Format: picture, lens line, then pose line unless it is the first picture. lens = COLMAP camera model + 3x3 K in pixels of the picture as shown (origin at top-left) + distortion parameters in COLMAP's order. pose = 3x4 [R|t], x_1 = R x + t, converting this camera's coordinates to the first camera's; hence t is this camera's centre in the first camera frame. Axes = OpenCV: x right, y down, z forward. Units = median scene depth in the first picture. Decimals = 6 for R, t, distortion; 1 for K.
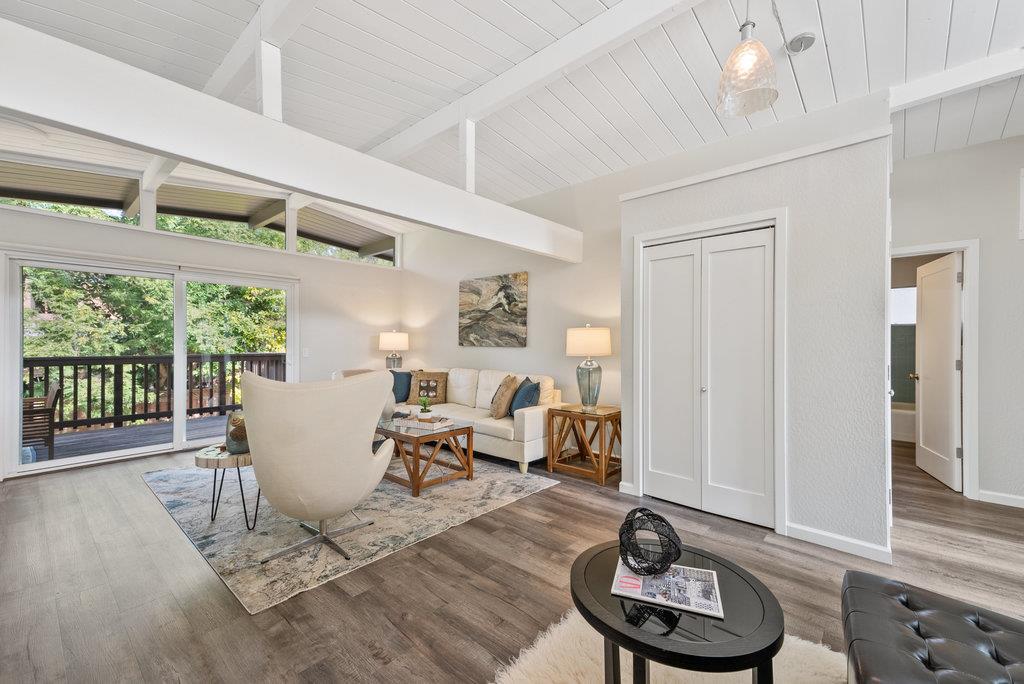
lens RADIAL K [[420.4, 0, 518.5], [0, 420.4, 341.6], [0, 0, 1]] dist [0.012396, -0.000598]
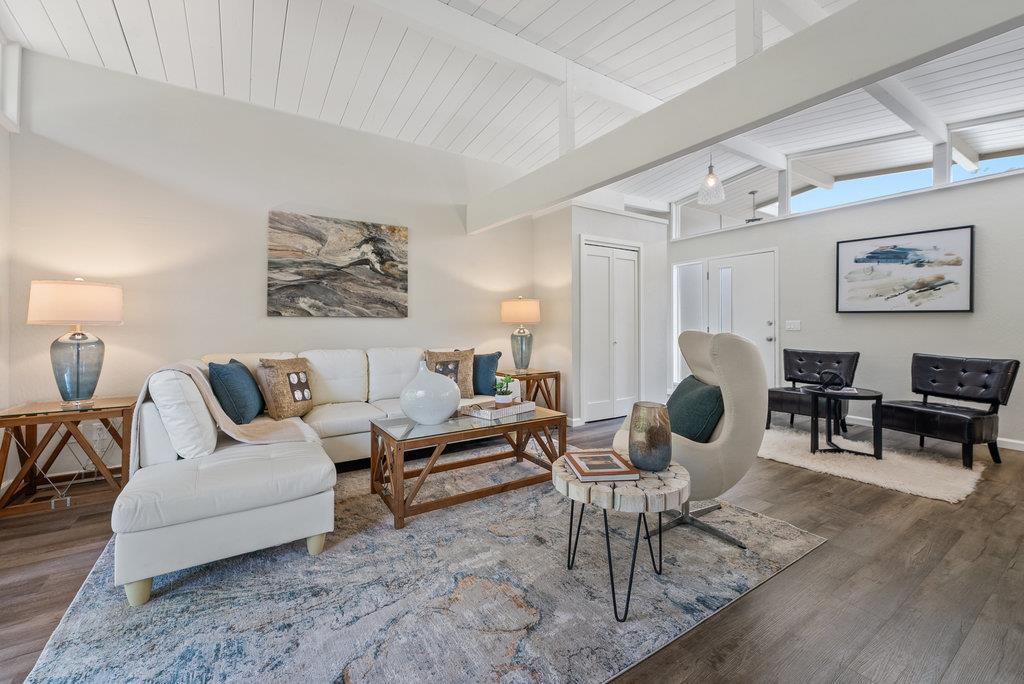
lens RADIAL K [[420.4, 0, 516.4], [0, 420.4, 324.0], [0, 0, 1]] dist [0.012396, -0.000598]
pose [[0.265634, -0.008656, 0.964035, -0.722815], [-0.002459, 0.999950, 0.009657, 0.016934], [-0.964071, -0.004936, 0.265599, 0.556072]]
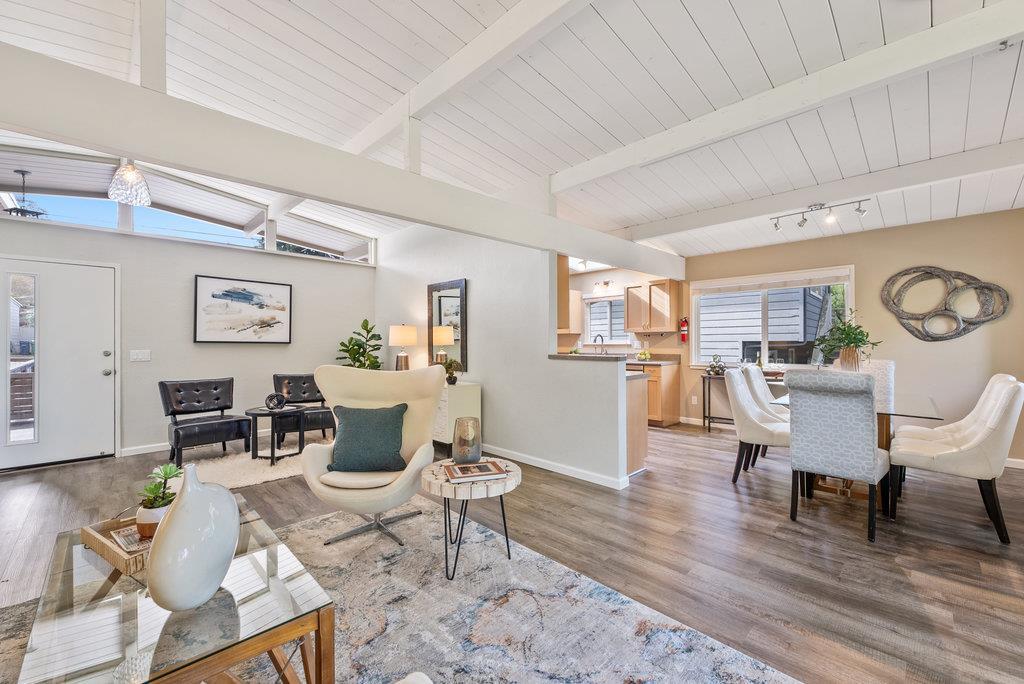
lens RADIAL K [[420.4, 0, 515.7], [0, 420.4, 342.3], [0, 0, 1]] dist [0.012396, -0.000598]
pose [[-0.997509, 0.001197, 0.070525, -0.444445], [0.000694, 0.999974, -0.007156, 0.006024], [-0.070532, -0.007089, -0.997484, 1.022961]]
